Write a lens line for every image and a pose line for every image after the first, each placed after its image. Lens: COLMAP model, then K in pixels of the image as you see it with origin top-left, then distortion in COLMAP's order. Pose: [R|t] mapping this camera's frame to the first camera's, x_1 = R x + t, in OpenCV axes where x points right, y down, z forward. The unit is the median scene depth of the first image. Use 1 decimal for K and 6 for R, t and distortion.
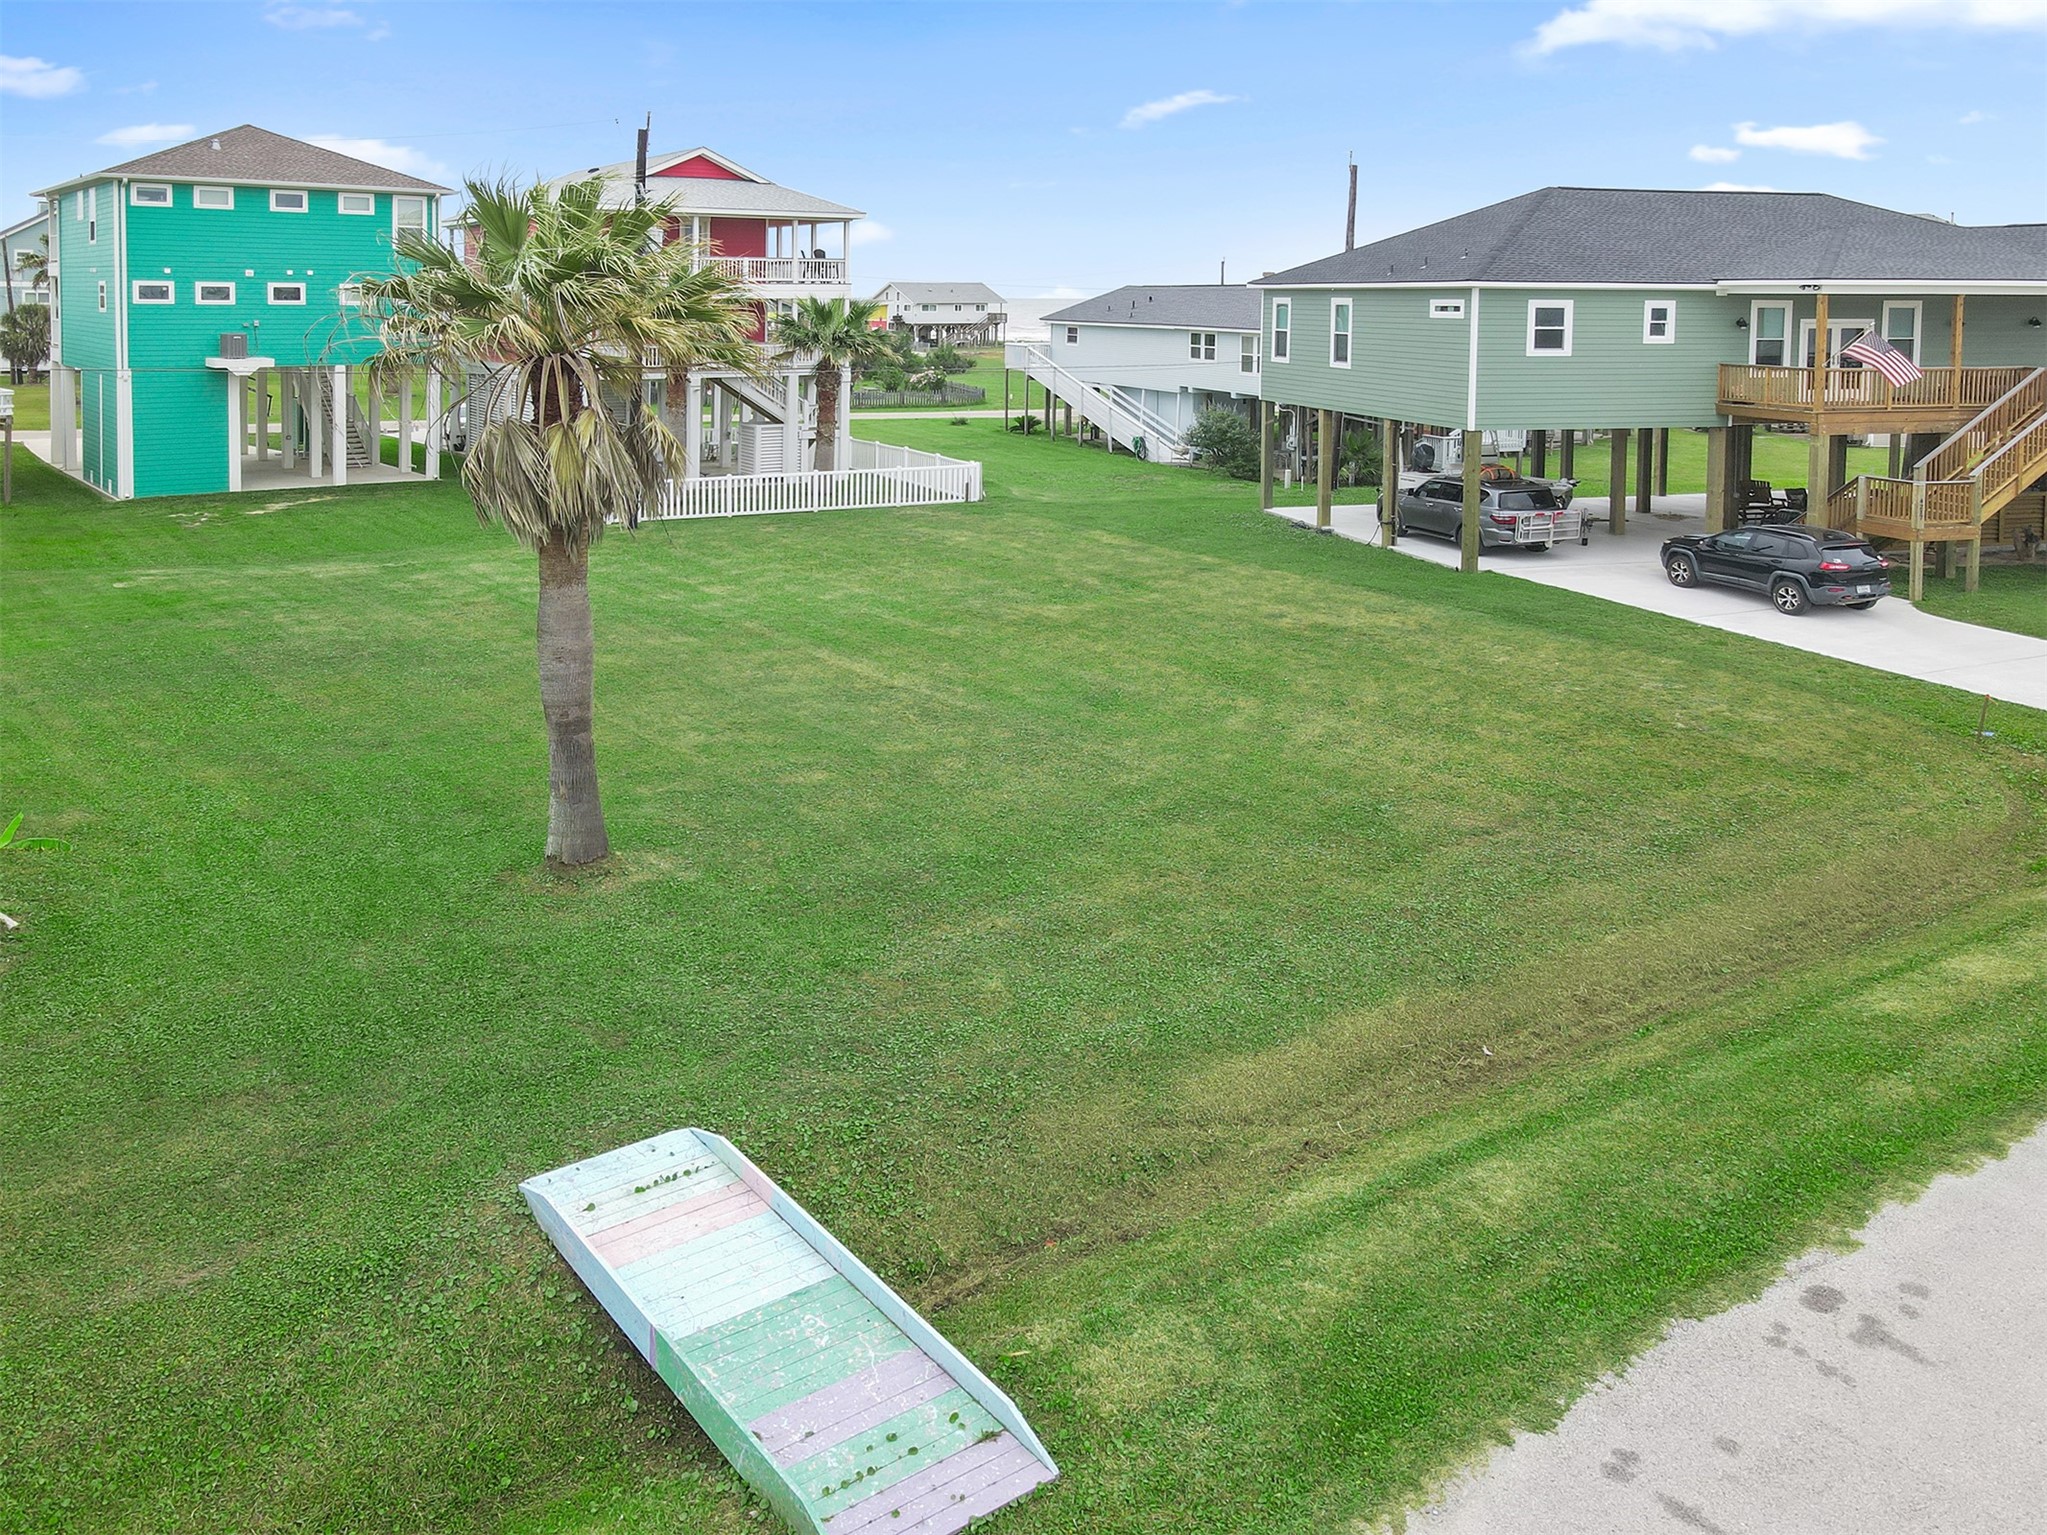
lens RADIAL K [[1613.7, 0, 1001.8], [0, 1613.7, 622.9], [0, 0, 1]] dist [0.005891, 0.000134]
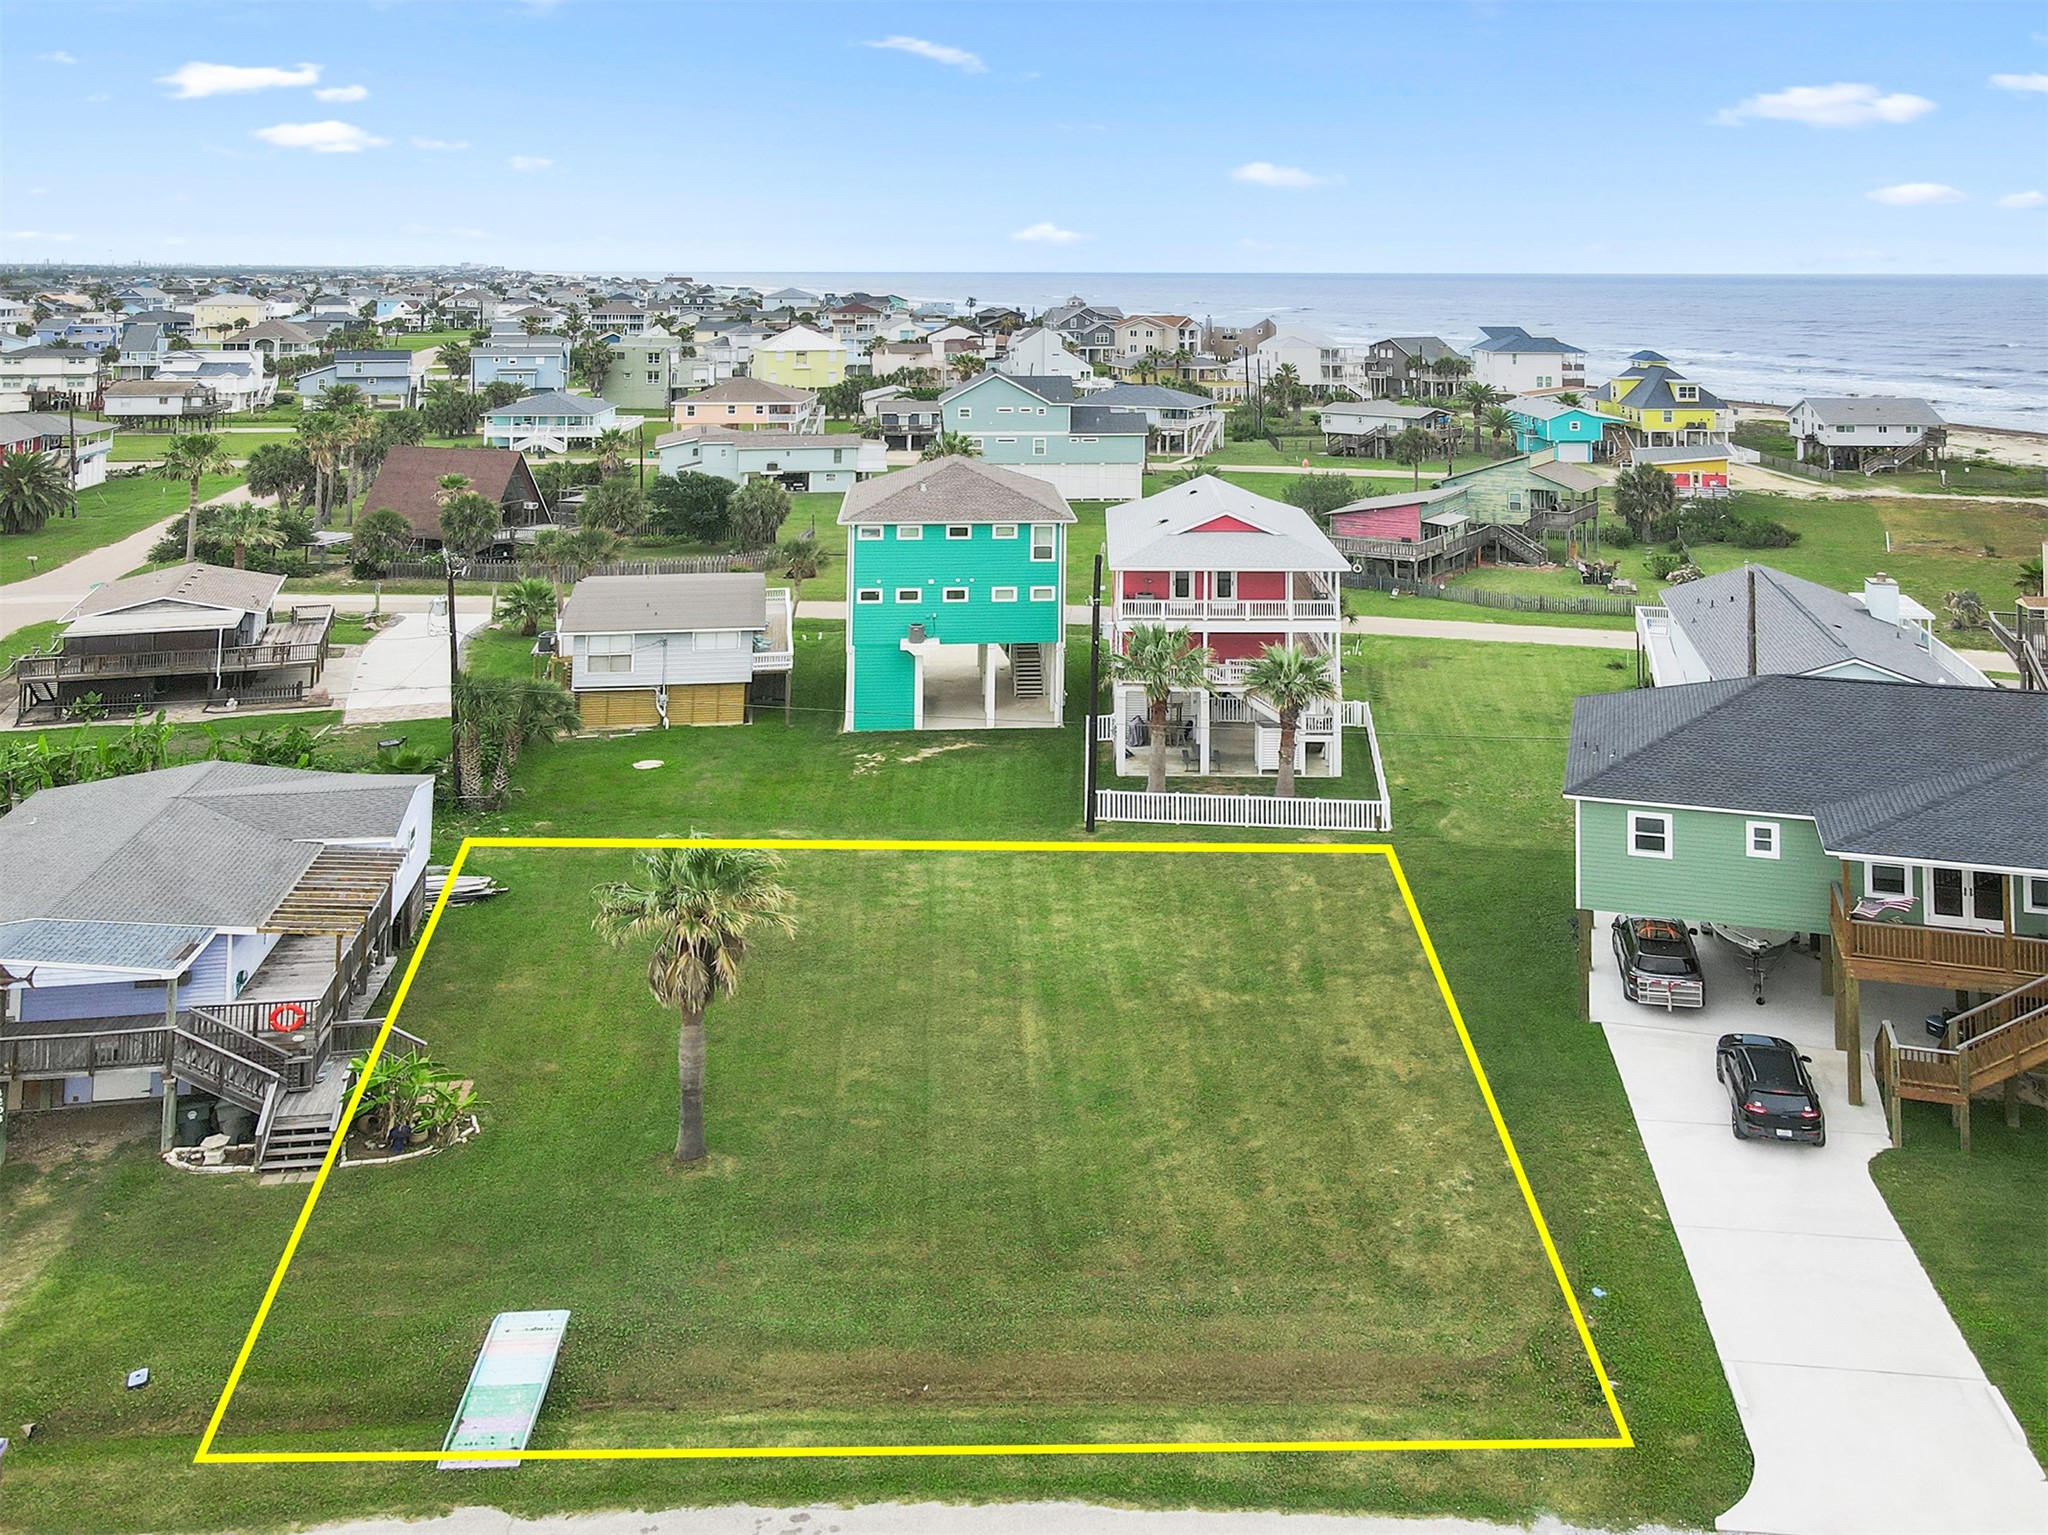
lens RADIAL K [[1813.0, 0, 1072.9], [0, 1813.0, 463.4], [0, 0, 1]] dist [0.004675, 0.011764]
pose [[0.840687, 0.054030, -0.538819, 1.367464], [-0.104786, 0.992435, -0.063976, -0.643288], [0.531286, 0.110245, 0.839989, -0.801566]]
